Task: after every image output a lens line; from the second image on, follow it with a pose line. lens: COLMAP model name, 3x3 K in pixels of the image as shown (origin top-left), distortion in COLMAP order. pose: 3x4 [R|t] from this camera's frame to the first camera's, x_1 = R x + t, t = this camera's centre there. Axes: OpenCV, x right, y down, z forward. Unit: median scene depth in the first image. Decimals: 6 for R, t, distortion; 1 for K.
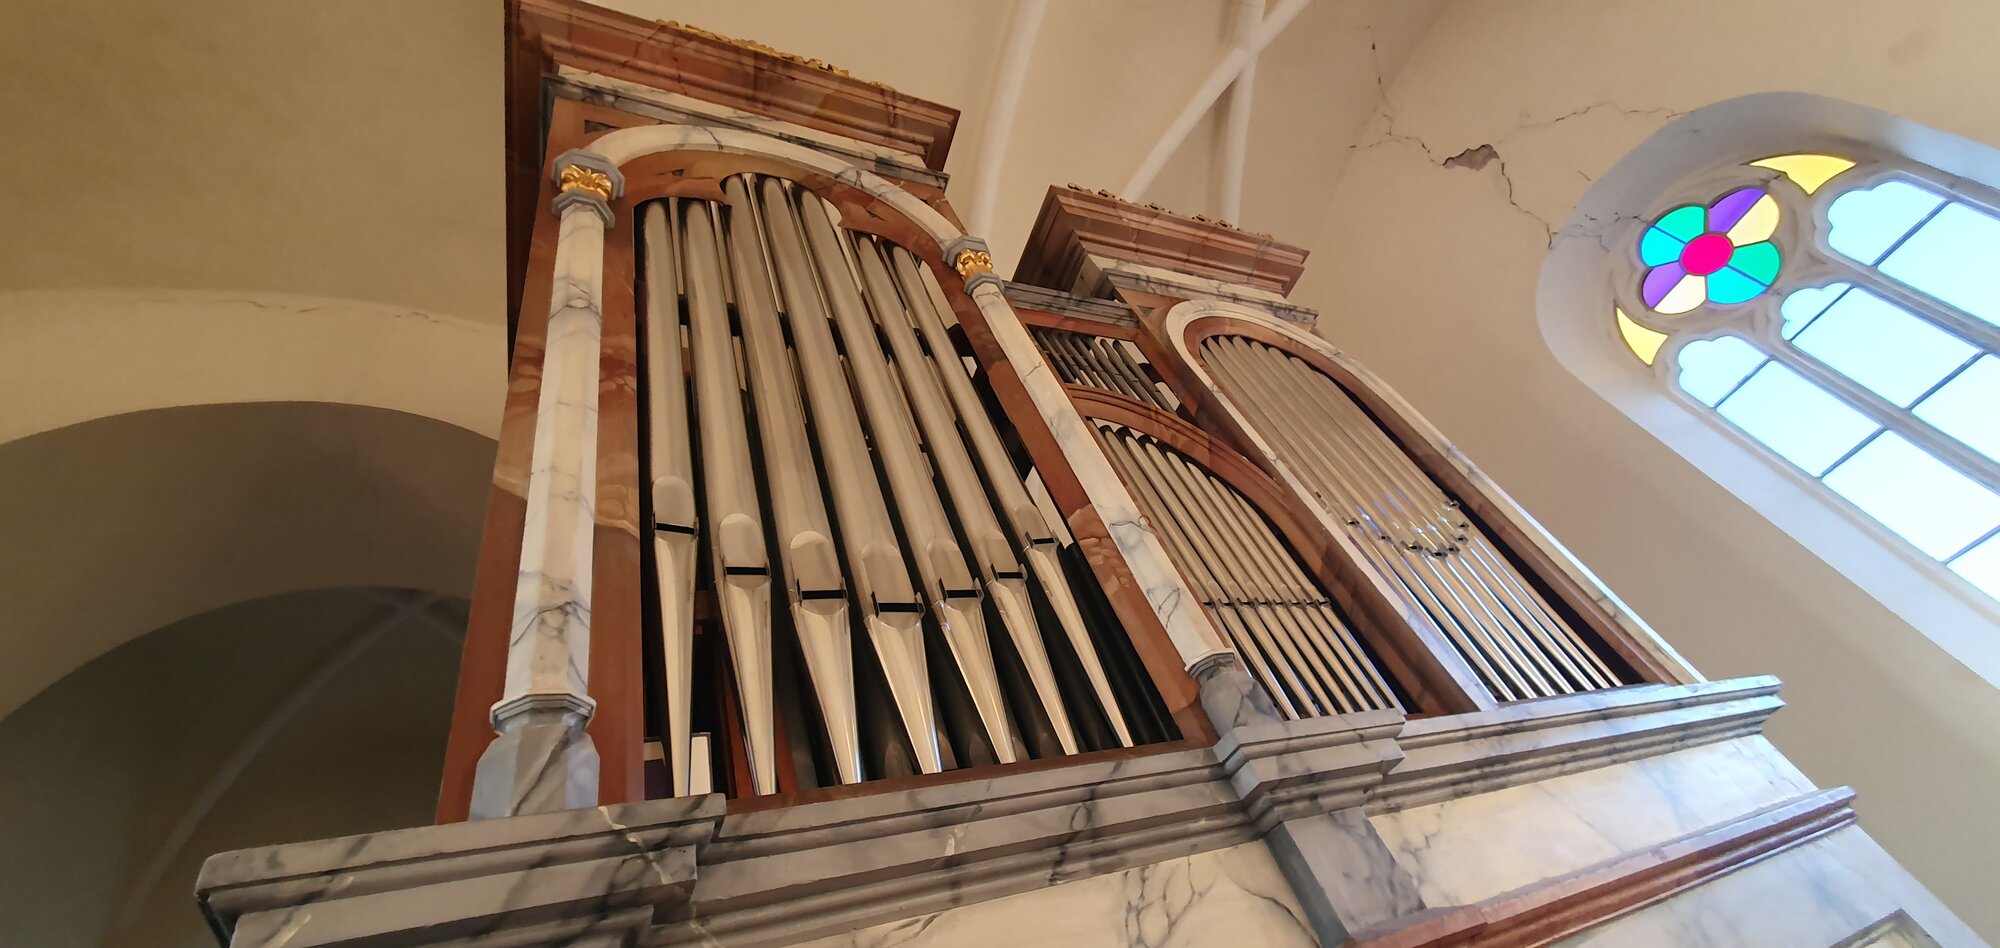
lens RADIAL K [[778.7, 0, 1000.0], [0, 778.7, 474.0], [0, 0, 1]] dist [0.000311, 0.000072]
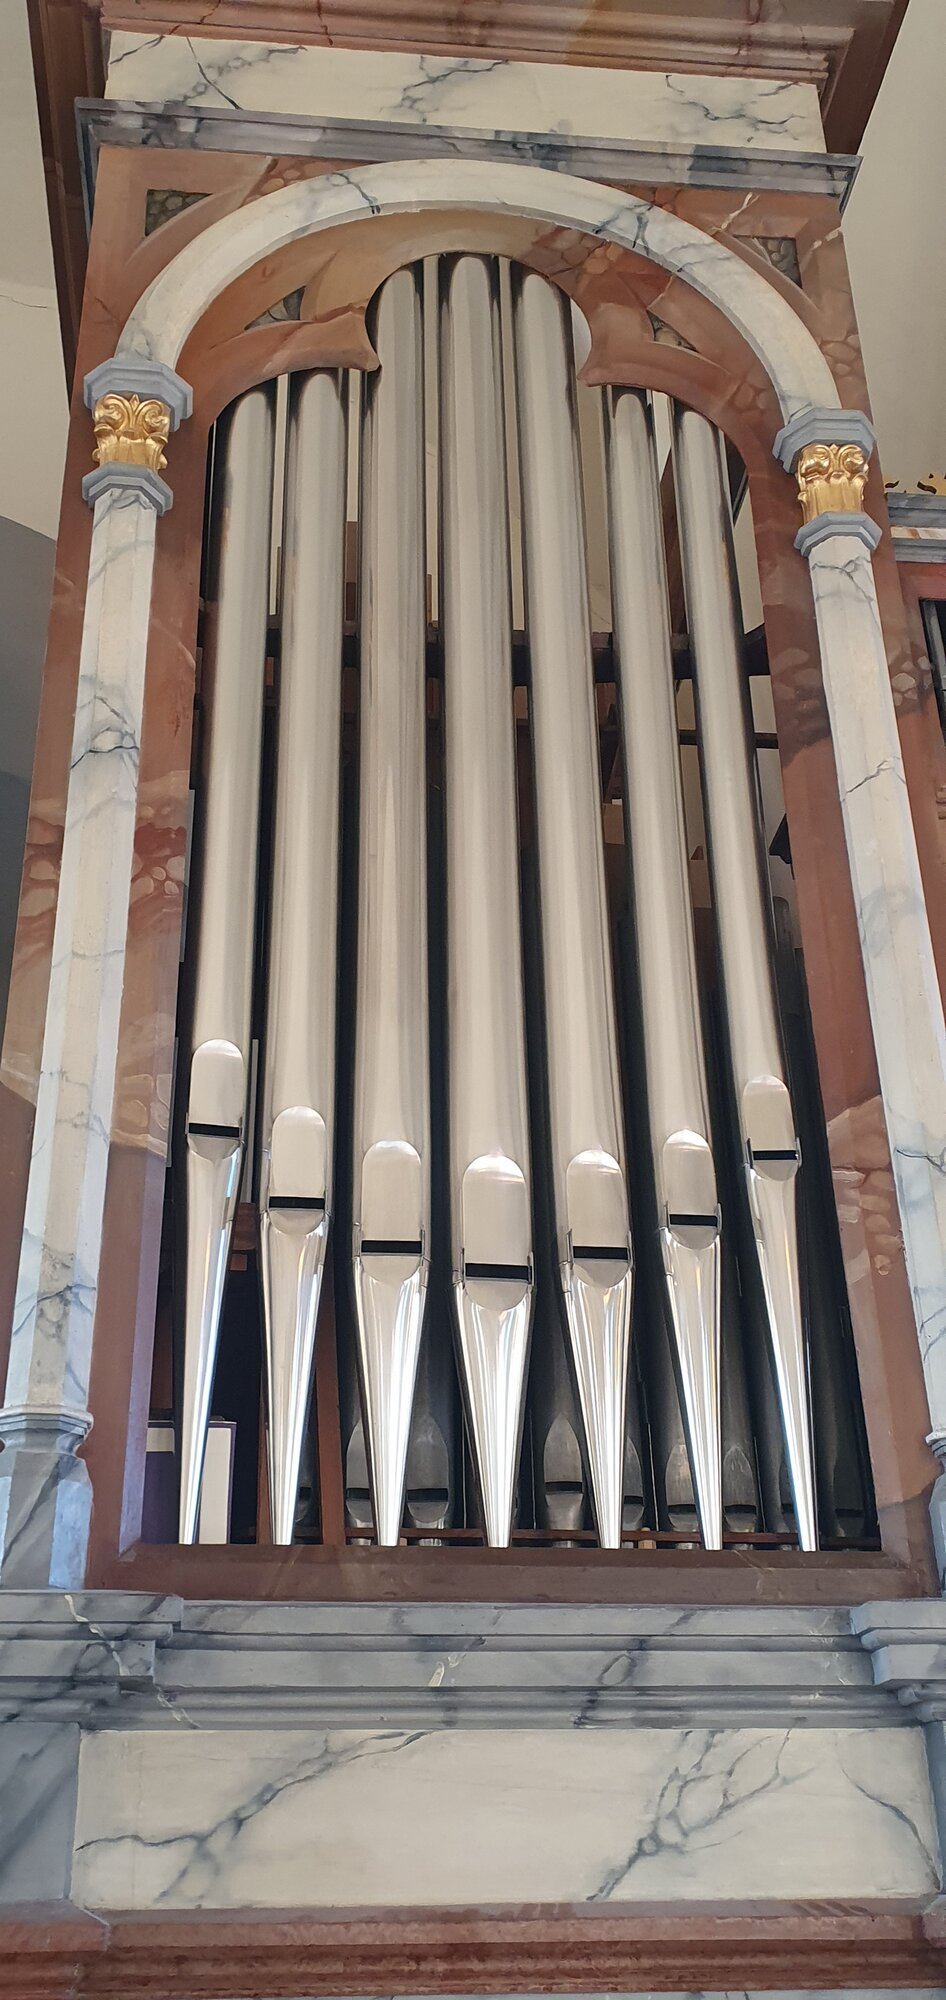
lens RADIAL K [[1801.4, 0, 472.7], [0, 1801.4, 954.1], [0, 0, 1]] dist [0.138958, -0.402816]
pose [[0.916957, 0.146601, -0.371078, 0.517646], [-0.012768, 0.940356, 0.339952, -0.826122], [0.398783, -0.306983, 0.864138, -0.420922]]
